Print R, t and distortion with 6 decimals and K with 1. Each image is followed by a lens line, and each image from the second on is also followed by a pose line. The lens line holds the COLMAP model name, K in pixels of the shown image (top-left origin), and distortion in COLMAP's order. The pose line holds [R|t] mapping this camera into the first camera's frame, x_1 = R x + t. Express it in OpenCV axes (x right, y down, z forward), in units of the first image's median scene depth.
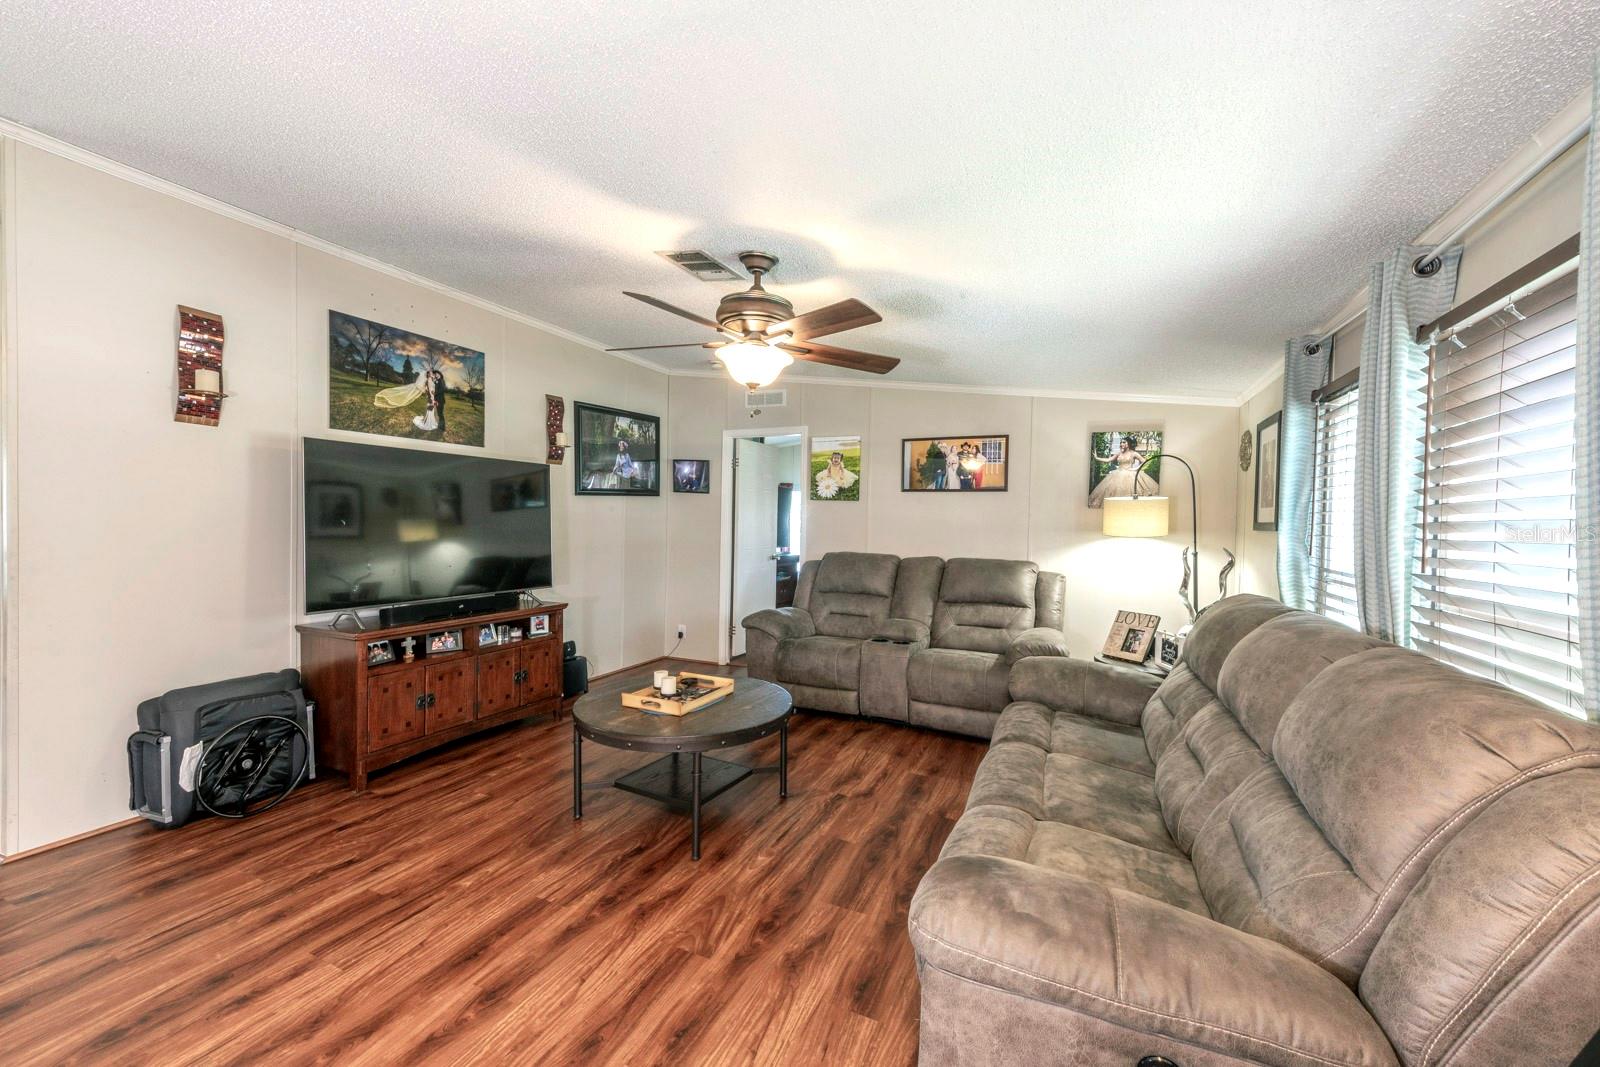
lens RADIAL K [[621.0, 0, 796.4], [0, 621.0, 530.8], [0, 0, 1]] dist [0.009513, -0.003403]
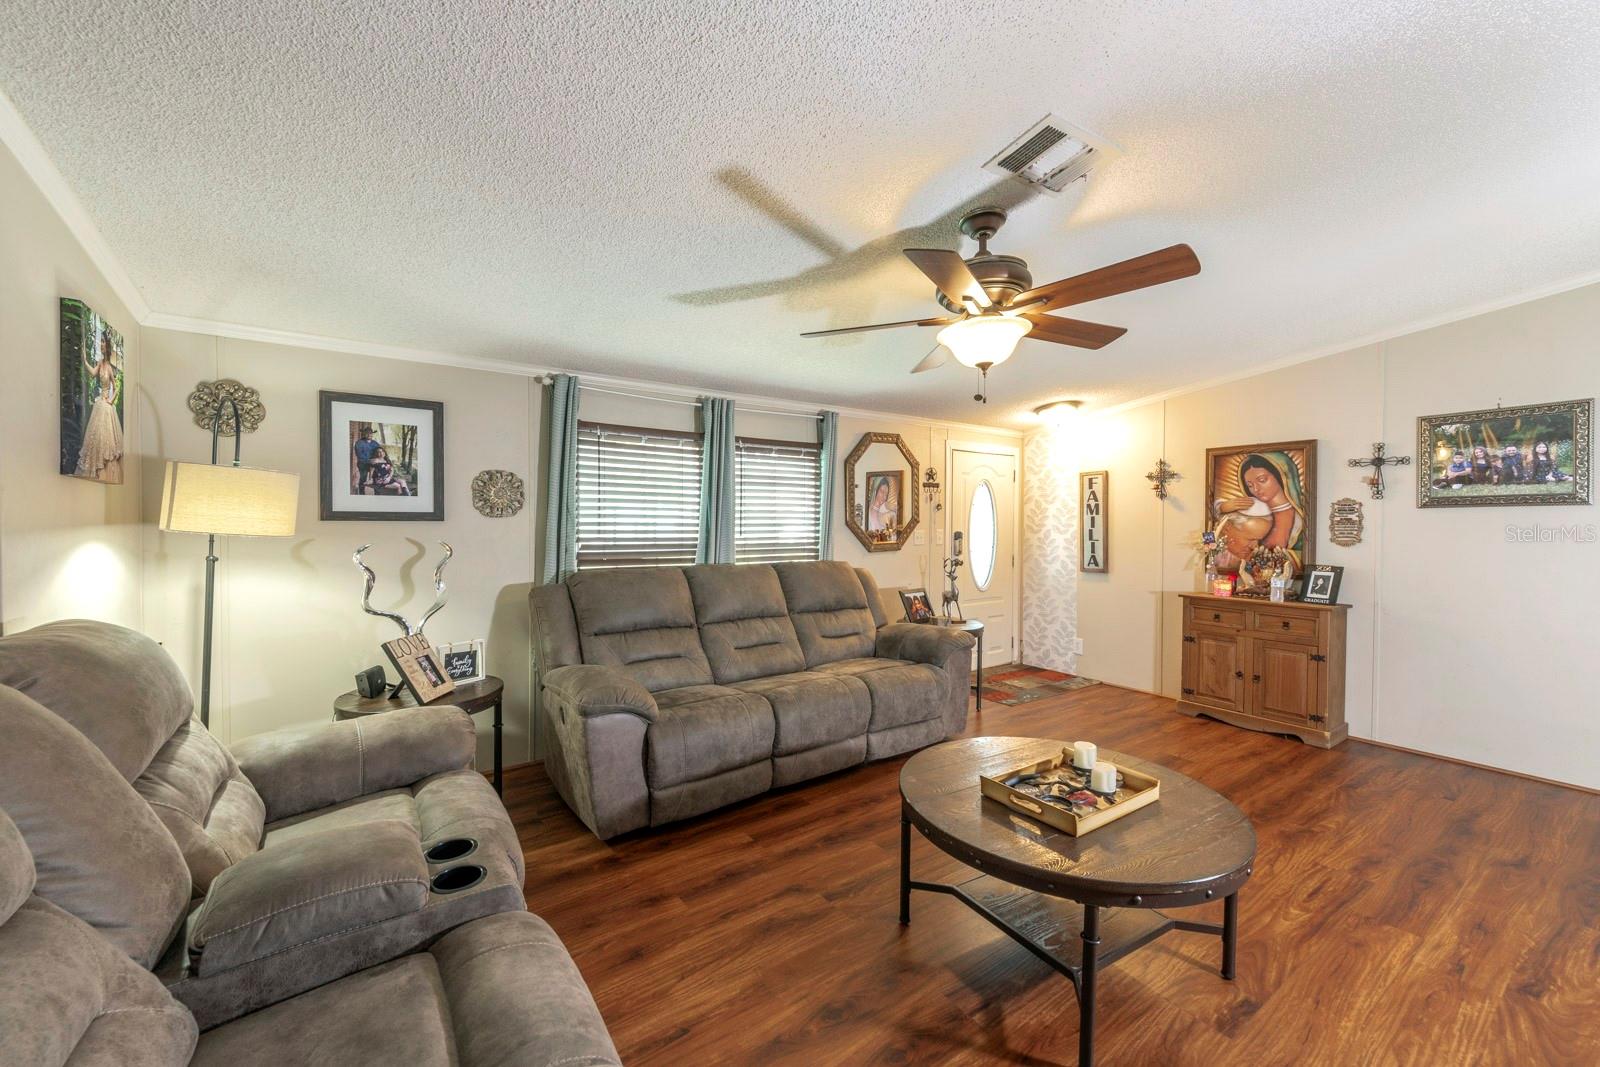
lens RADIAL K [[621.0, 0, 796.4], [0, 621.0, 530.8], [0, 0, 1]] dist [0.009513, -0.003403]
pose [[-0.860985, -0.029178, 0.507793, -0.270226], [-0.011494, 0.999214, 0.037927, -0.033844], [-0.508501, 0.026818, -0.860644, 1.737447]]
